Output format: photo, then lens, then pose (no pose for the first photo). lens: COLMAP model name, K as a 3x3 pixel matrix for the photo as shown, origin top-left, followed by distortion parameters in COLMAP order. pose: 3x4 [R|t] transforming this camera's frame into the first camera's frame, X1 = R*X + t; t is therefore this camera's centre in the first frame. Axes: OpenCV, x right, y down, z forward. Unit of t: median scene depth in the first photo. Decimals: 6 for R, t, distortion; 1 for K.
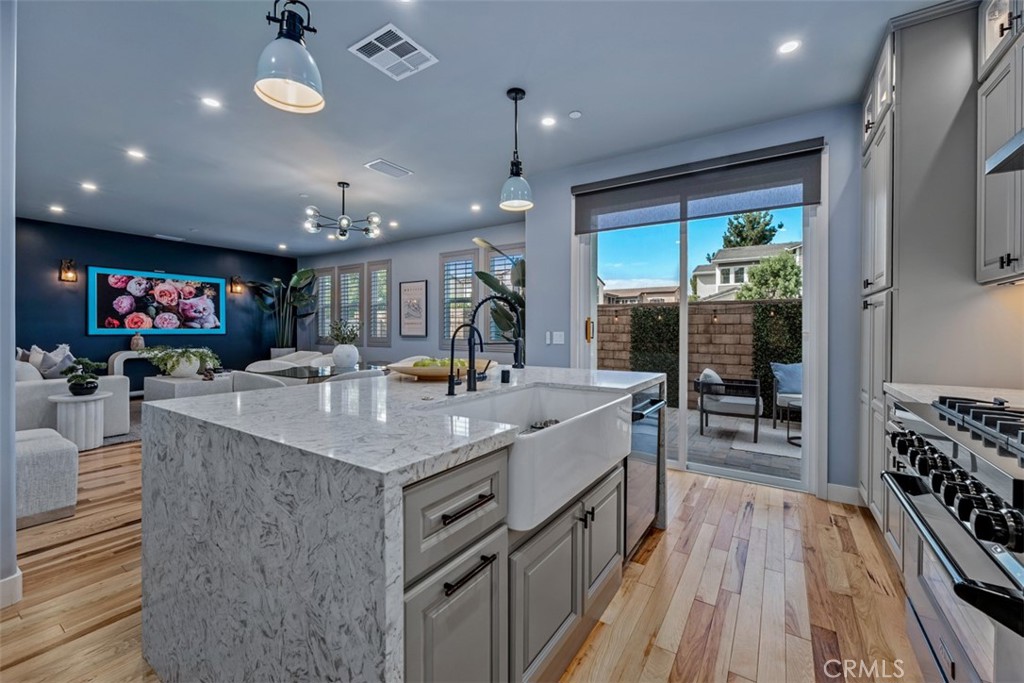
lens RADIAL K [[410.9, 0, 511.0], [0, 410.9, 333.0], [0, 0, 1]] dist [-0.000900, -0.000081]
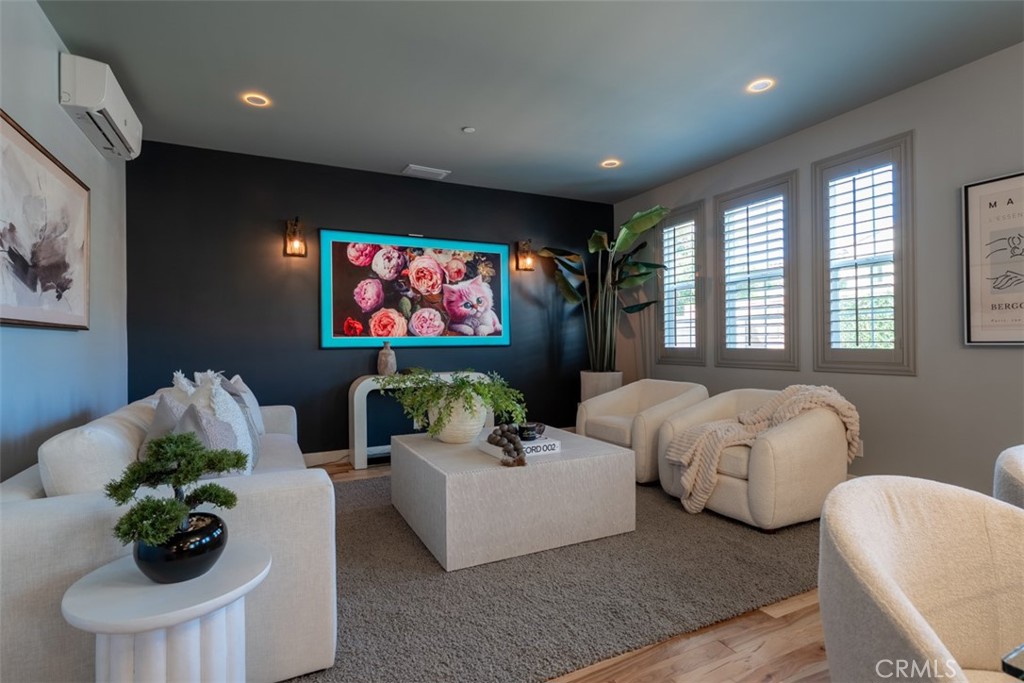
lens RADIAL K [[500.6, 0, 512.9], [0, 500.6, 335.1], [0, 0, 1]] dist [0.010199, -0.004106]
pose [[0.864517, -0.020160, -0.502199, -0.409590], [0.010523, 0.999702, -0.022016, 0.004686], [0.502493, 0.013749, 0.864472, 0.487694]]
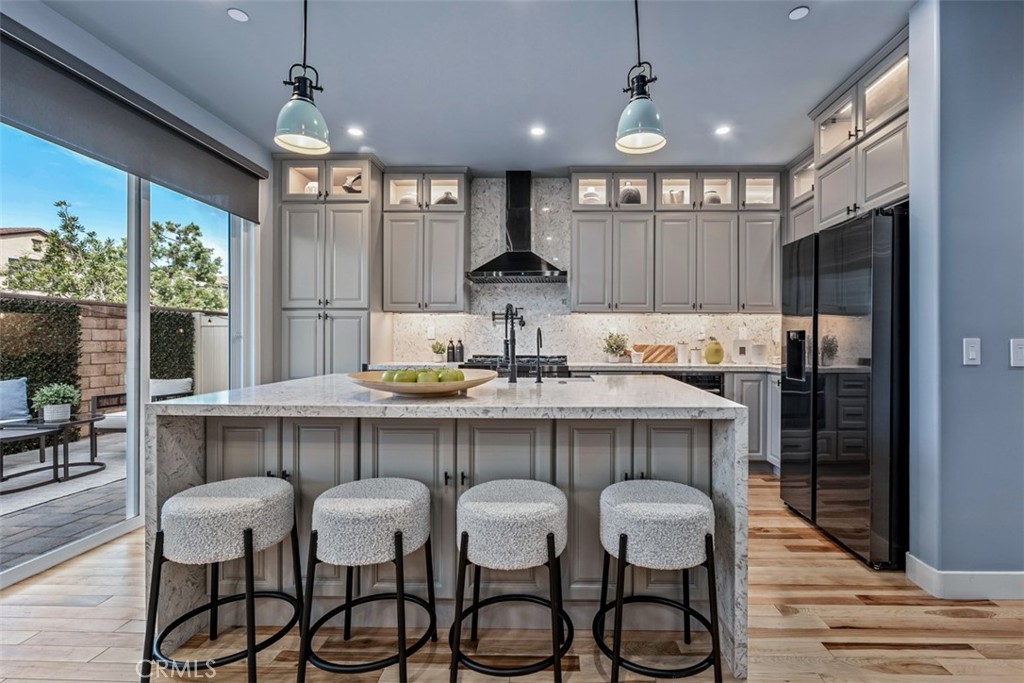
lens RADIAL K [[474.2, 0, 549.6], [0, 474.2, 344.7], [0, 0, 1]] dist [0.004621, -0.001817]
pose [[-0.532522, -0.011595, 0.846337, -0.346200], [0.001917, 0.999887, 0.014905, 0.003251], [-0.846414, 0.009559, -0.532439, 0.429907]]
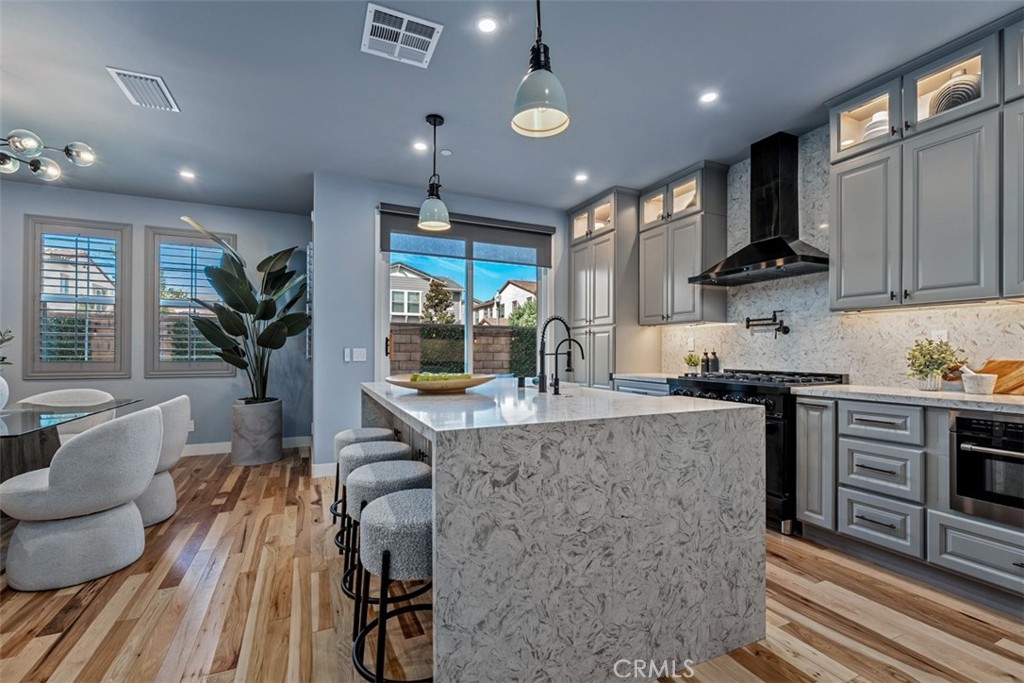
lens RADIAL K [[439.9, 0, 505.0], [0, 439.9, 350.2], [0, 0, 1]] dist [-0.001469, -0.000772]
pose [[0.539967, 0.000454, 0.841686, -0.328626], [0.006918, 0.999964, -0.004977, 0.005303], [-0.841658, 0.008510, 0.539944, 0.097842]]
